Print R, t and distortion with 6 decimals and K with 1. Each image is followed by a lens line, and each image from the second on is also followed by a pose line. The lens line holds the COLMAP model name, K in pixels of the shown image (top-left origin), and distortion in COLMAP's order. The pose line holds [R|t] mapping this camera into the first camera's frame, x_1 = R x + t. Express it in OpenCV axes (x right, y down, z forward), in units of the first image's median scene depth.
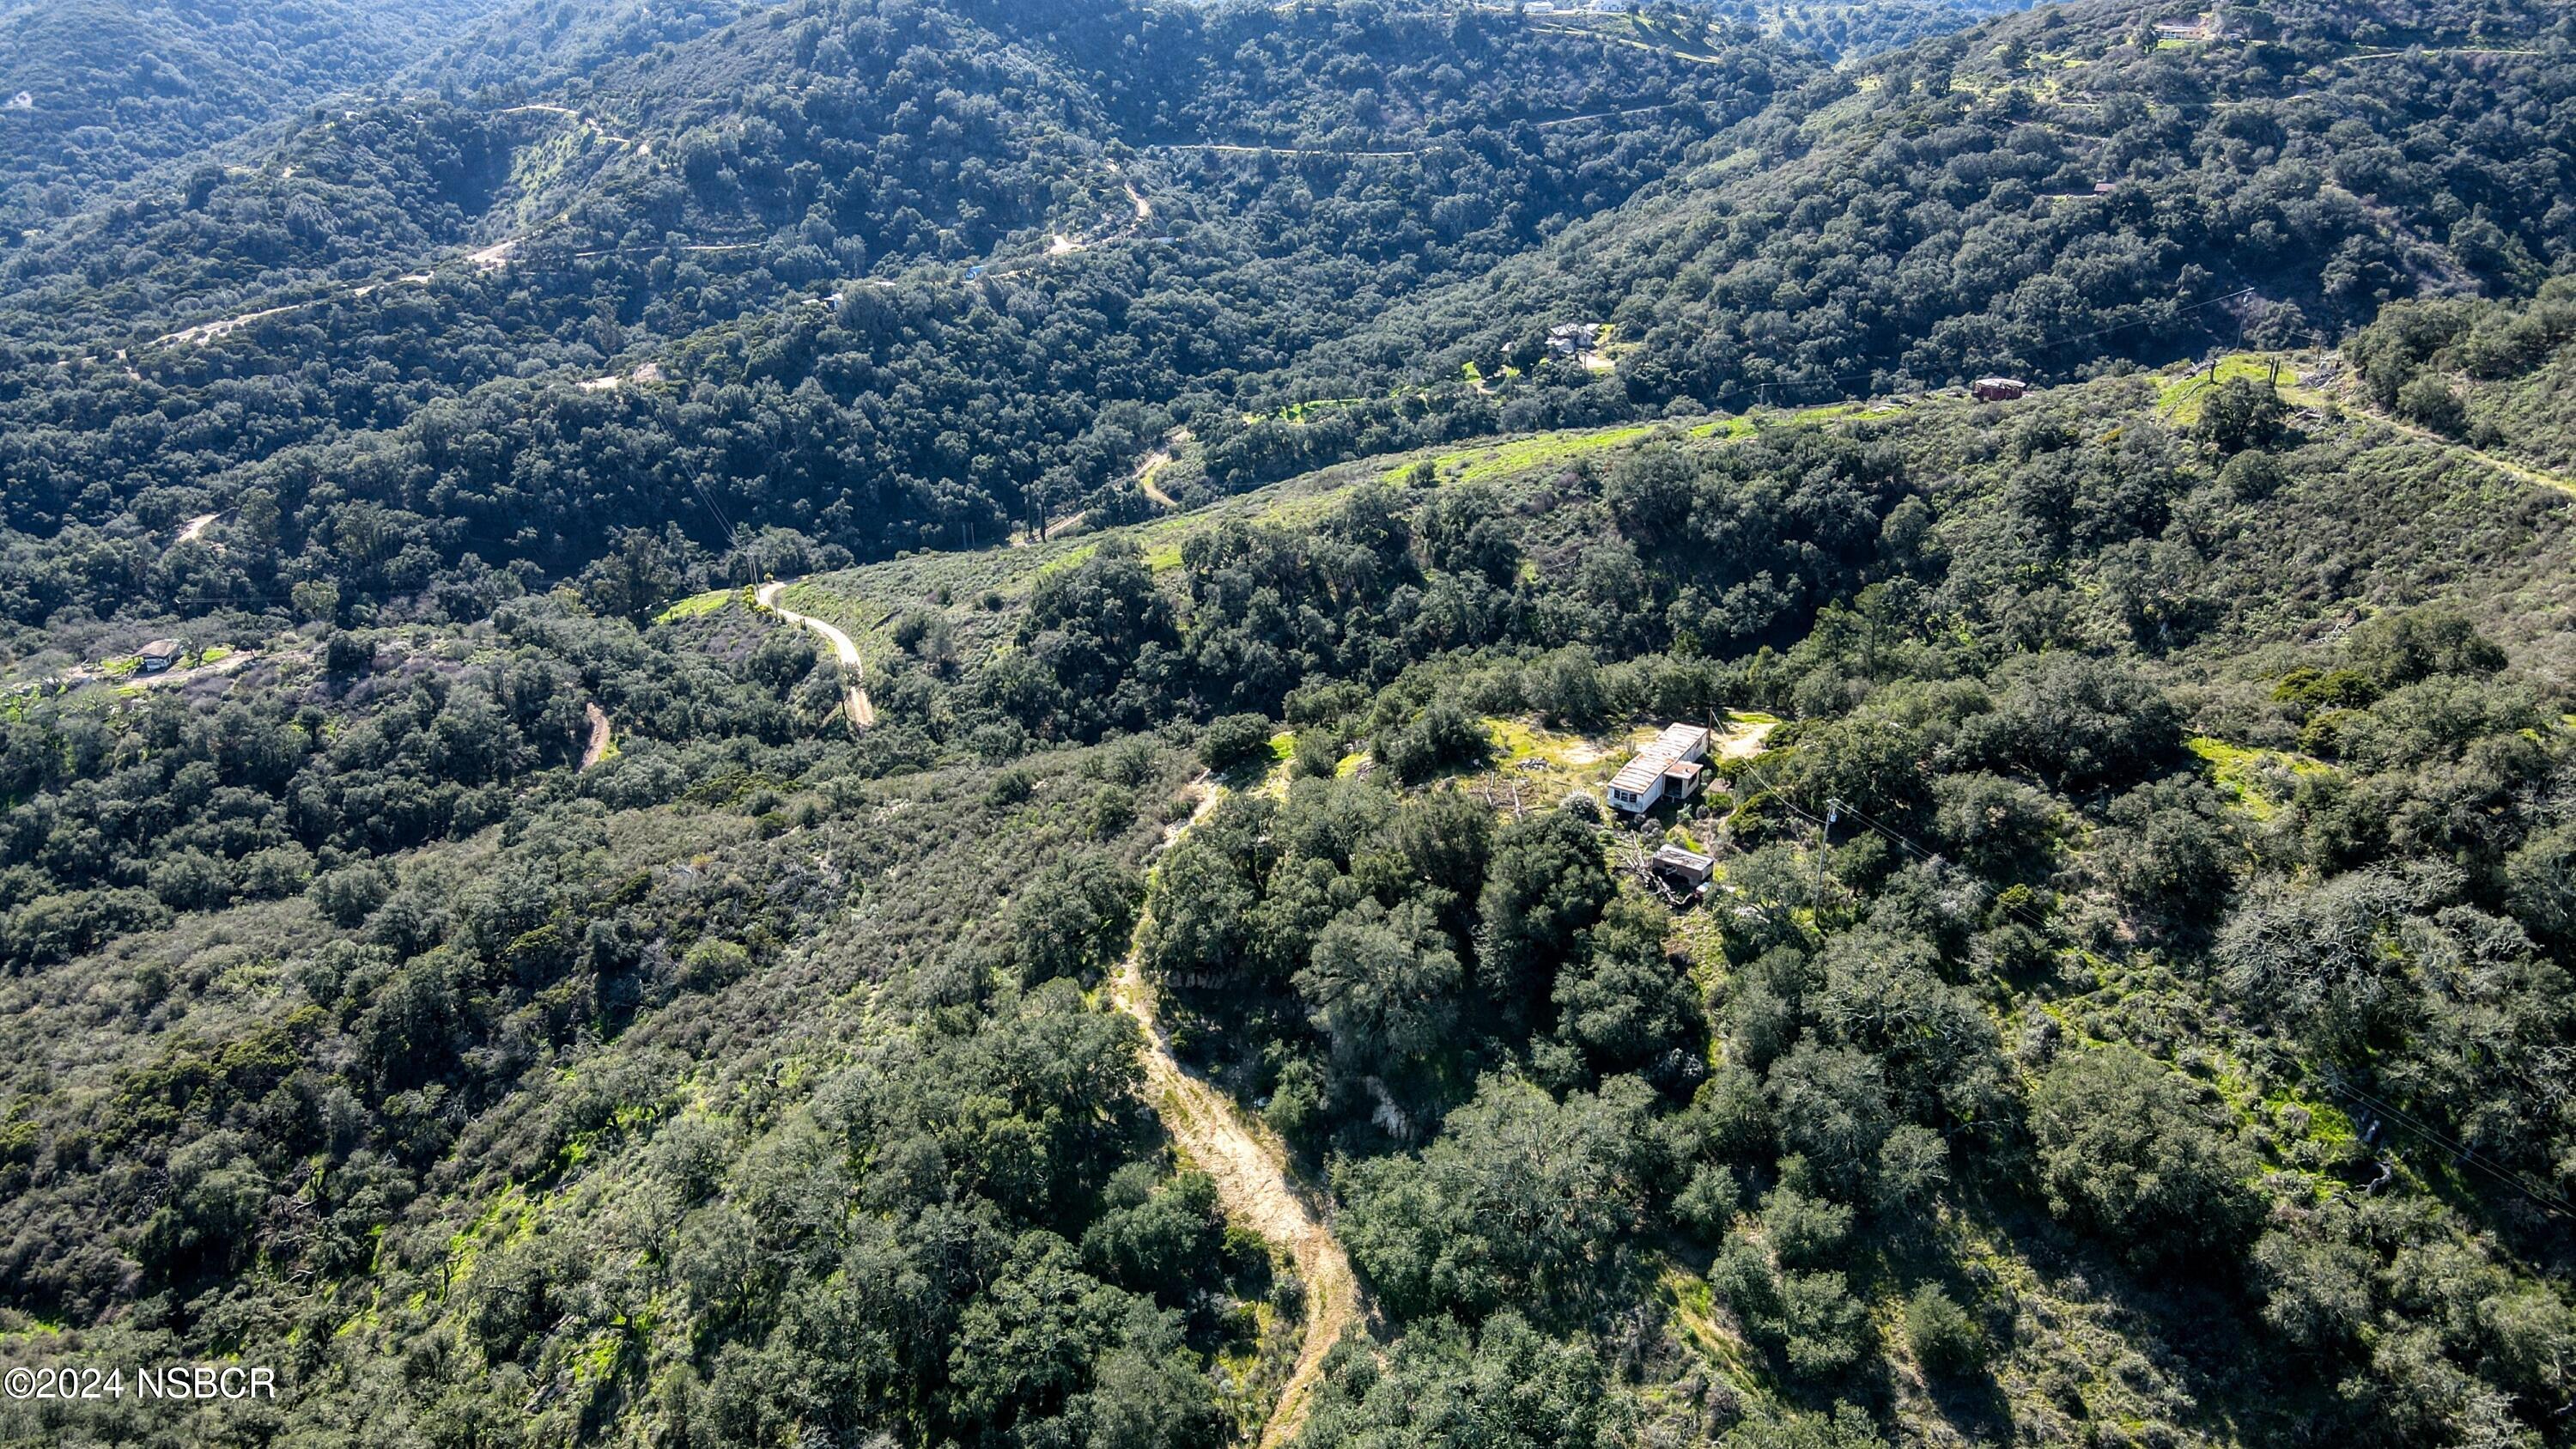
lens RADIAL K [[1908.1, 0, 1264.7], [0, 1908.1, 719.6], [0, 0, 1]] dist [-0.008298, 0.044707]
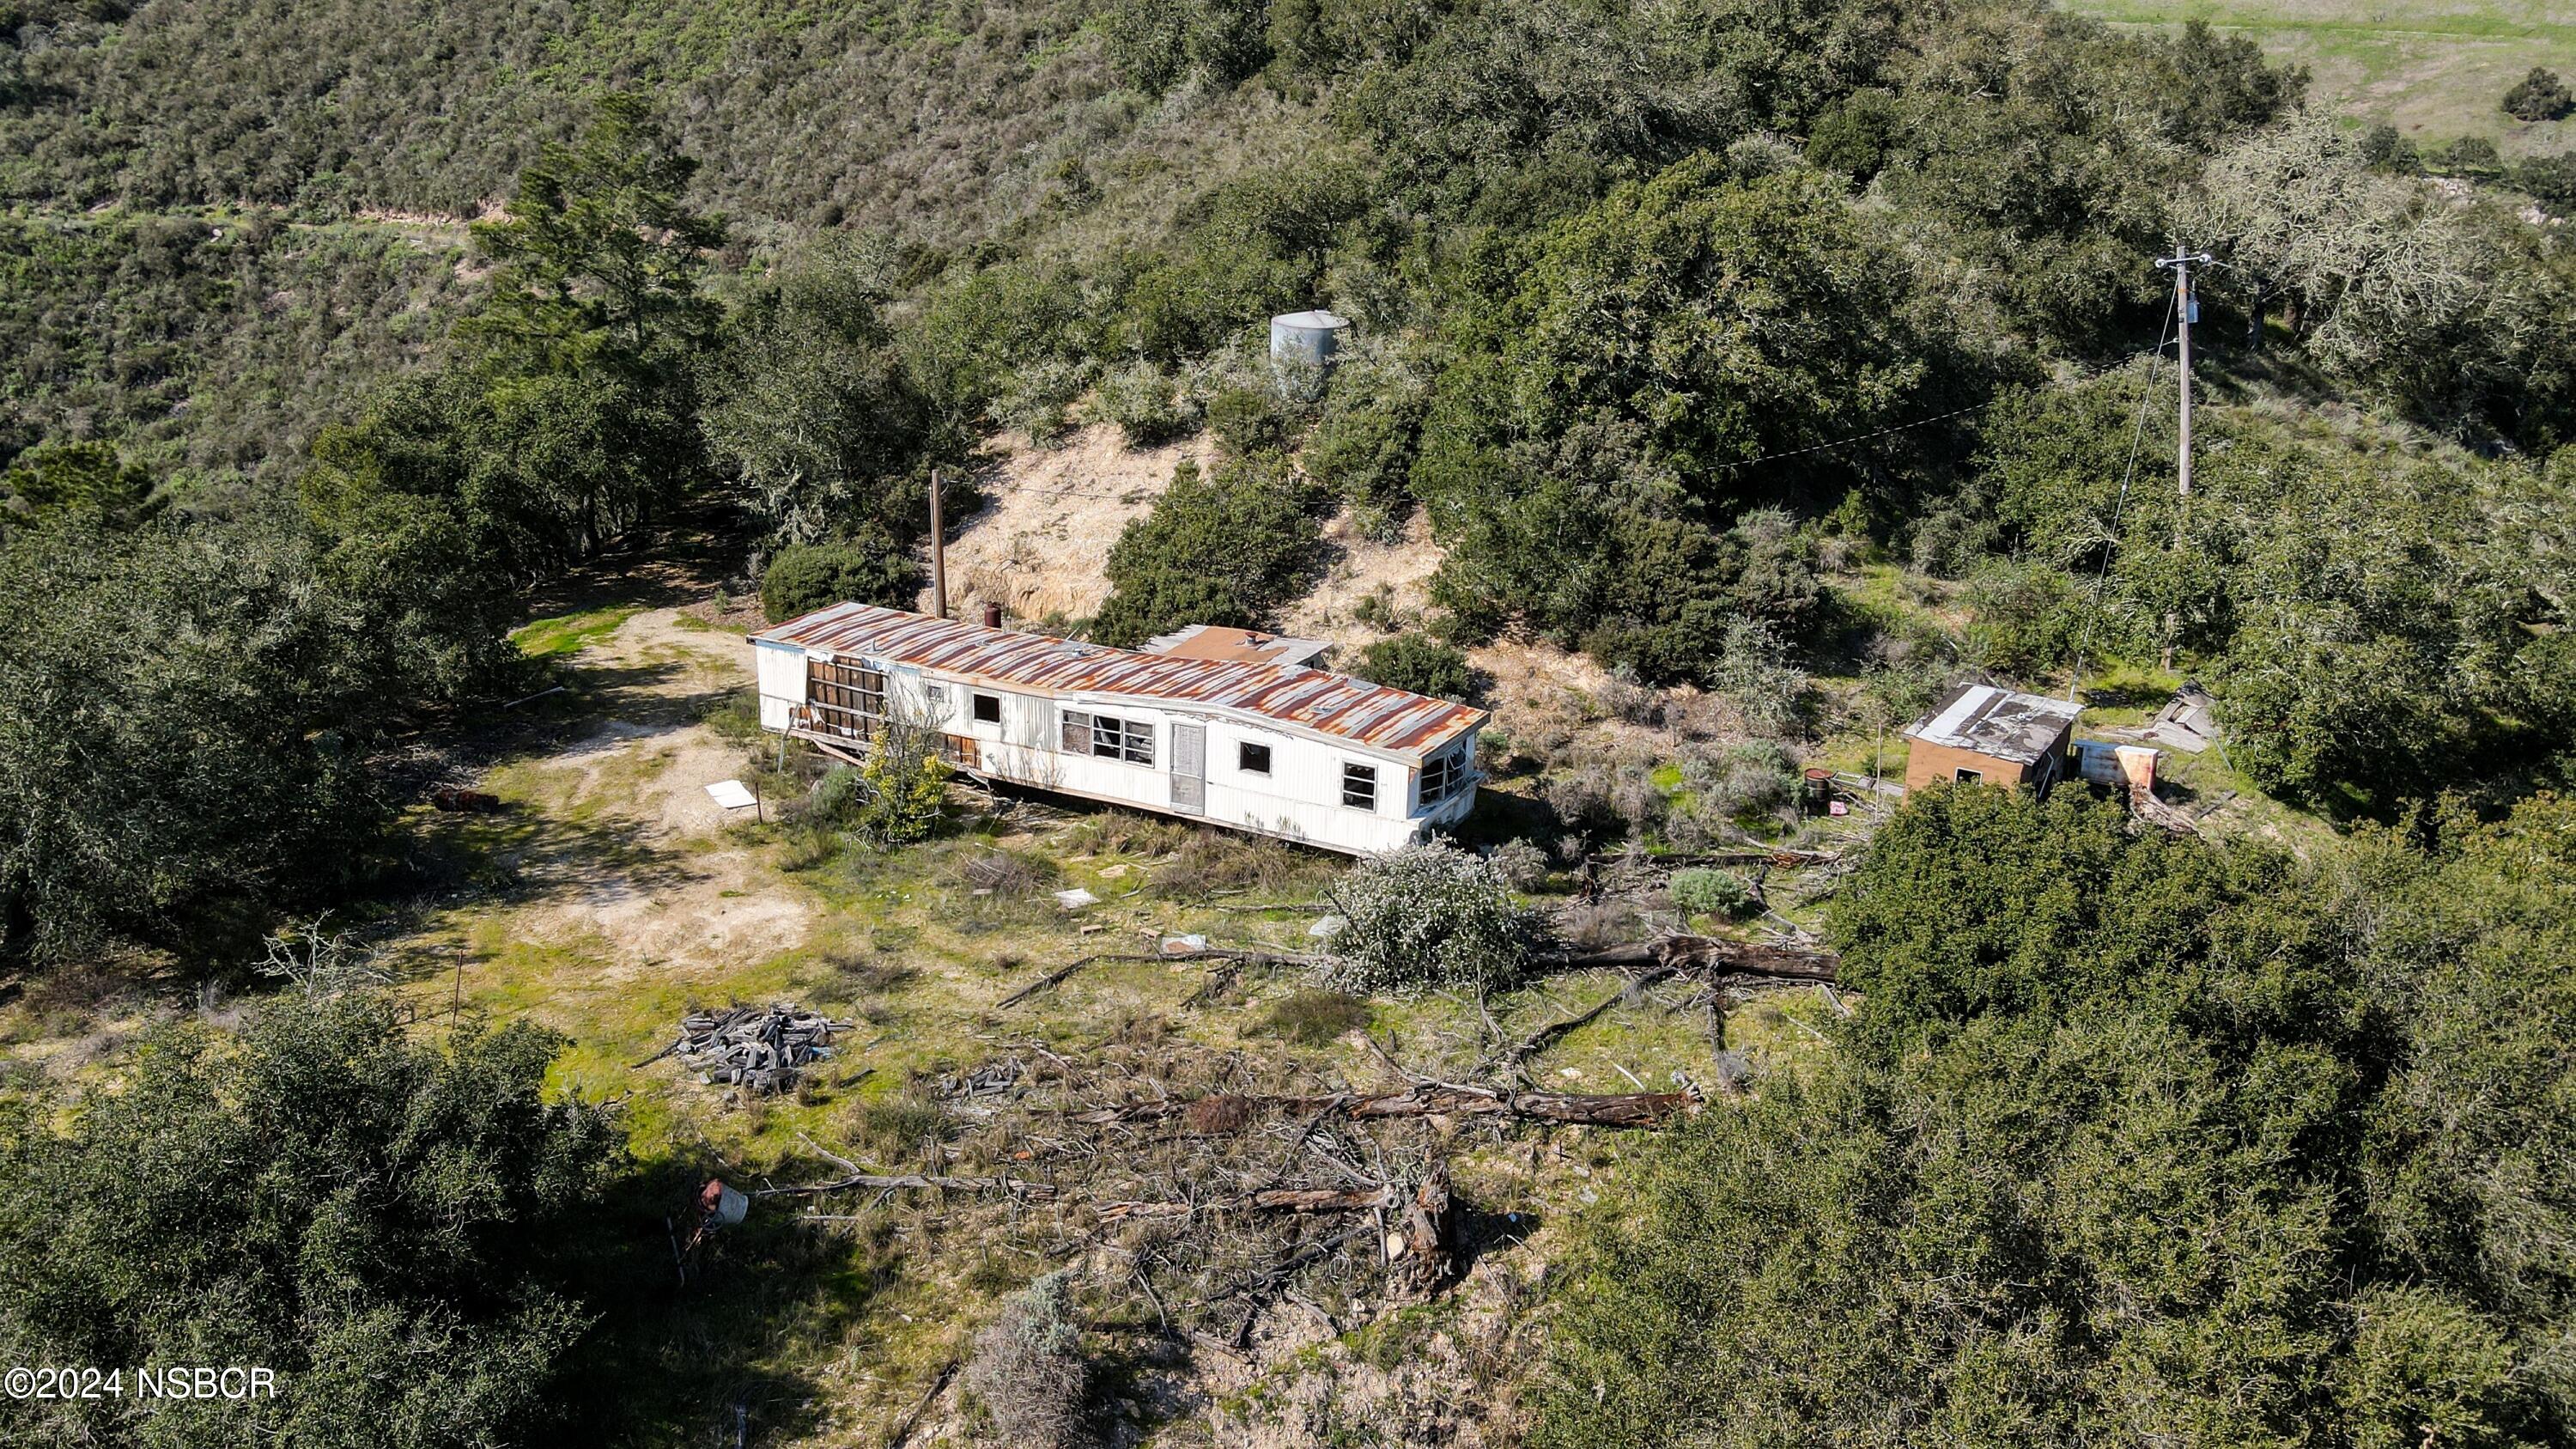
lens RADIAL K [[1908.1, 0, 1269.4], [0, 1908.1, 706.0], [0, 0, 1]] dist [-0.008298, 0.044707]
pose [[-0.064154, -0.291104, 0.954538, -0.004030], [0.378162, 0.878081, 0.293203, -0.011221], [-0.923514, 0.379780, 0.053752, 0.298326]]
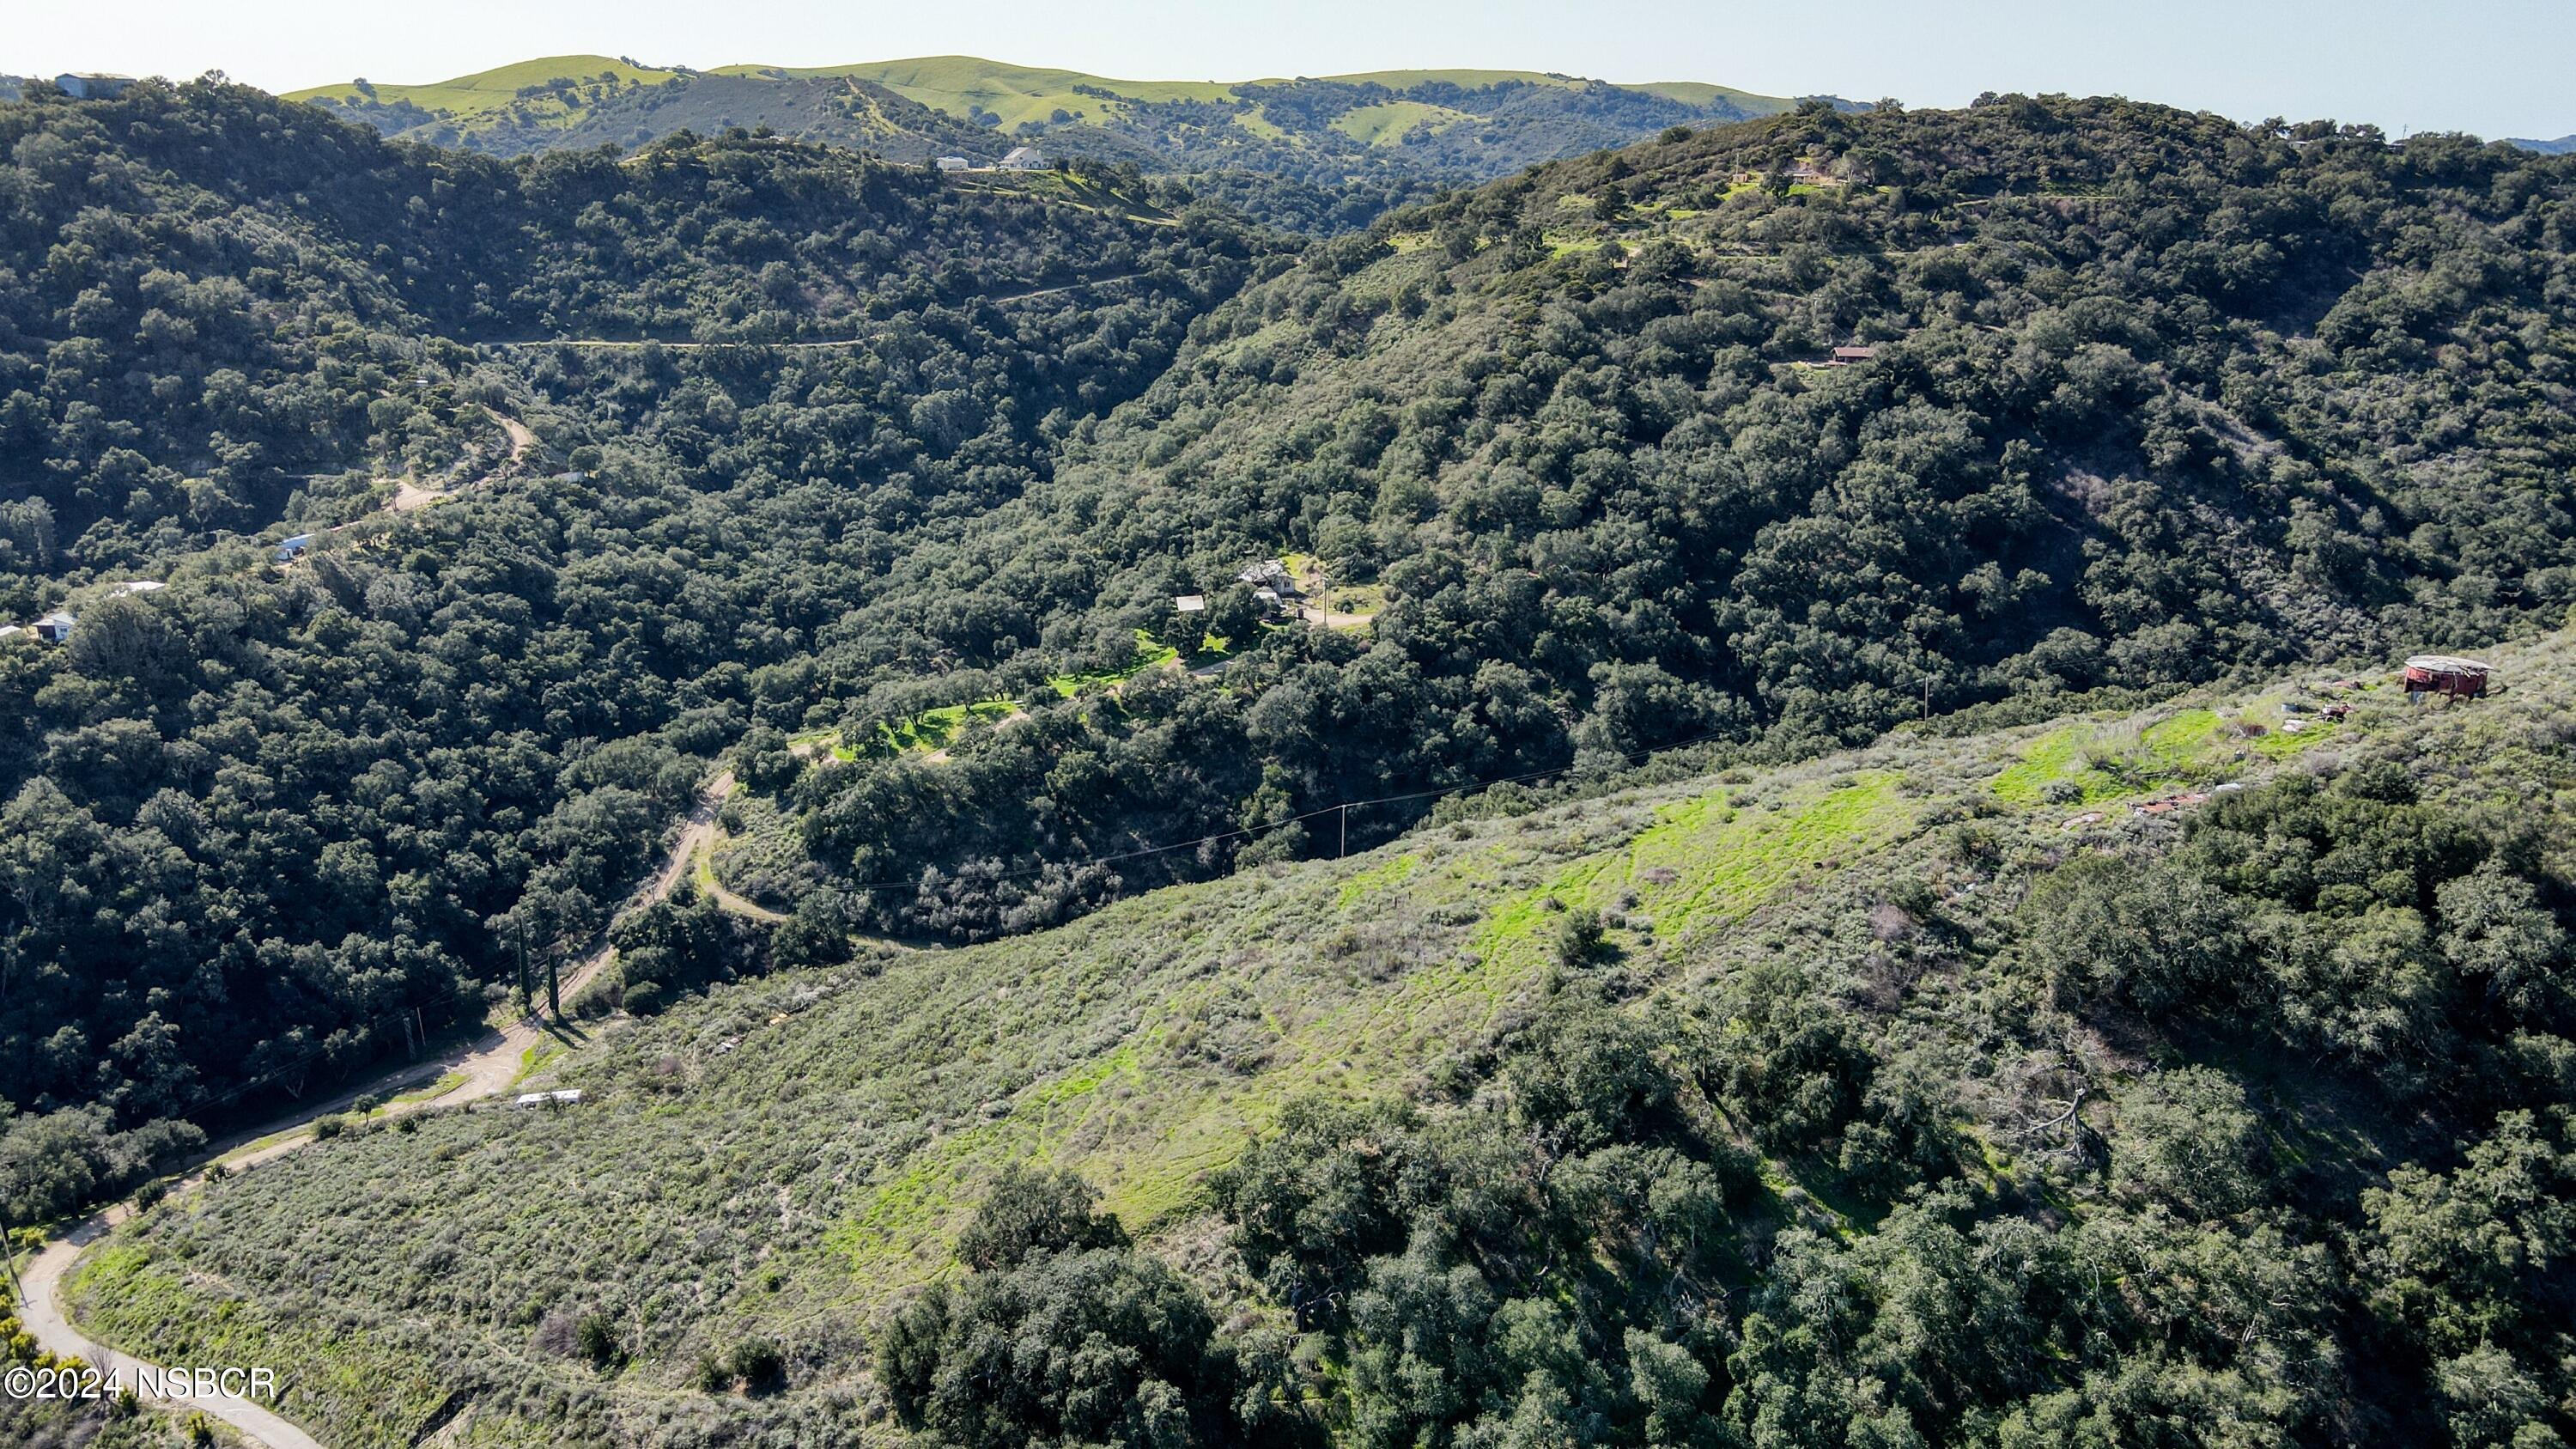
lens RADIAL K [[1908.1, 0, 1267.2], [0, 1908.1, 715.5], [0, 0, 1]] dist [-0.008298, 0.044707]
pose [[0.913763, -0.111567, 0.390628, -0.127643], [0.146866, 0.987237, -0.061586, -0.110814], [-0.378772, 0.113645, 0.918486, 0.359688]]
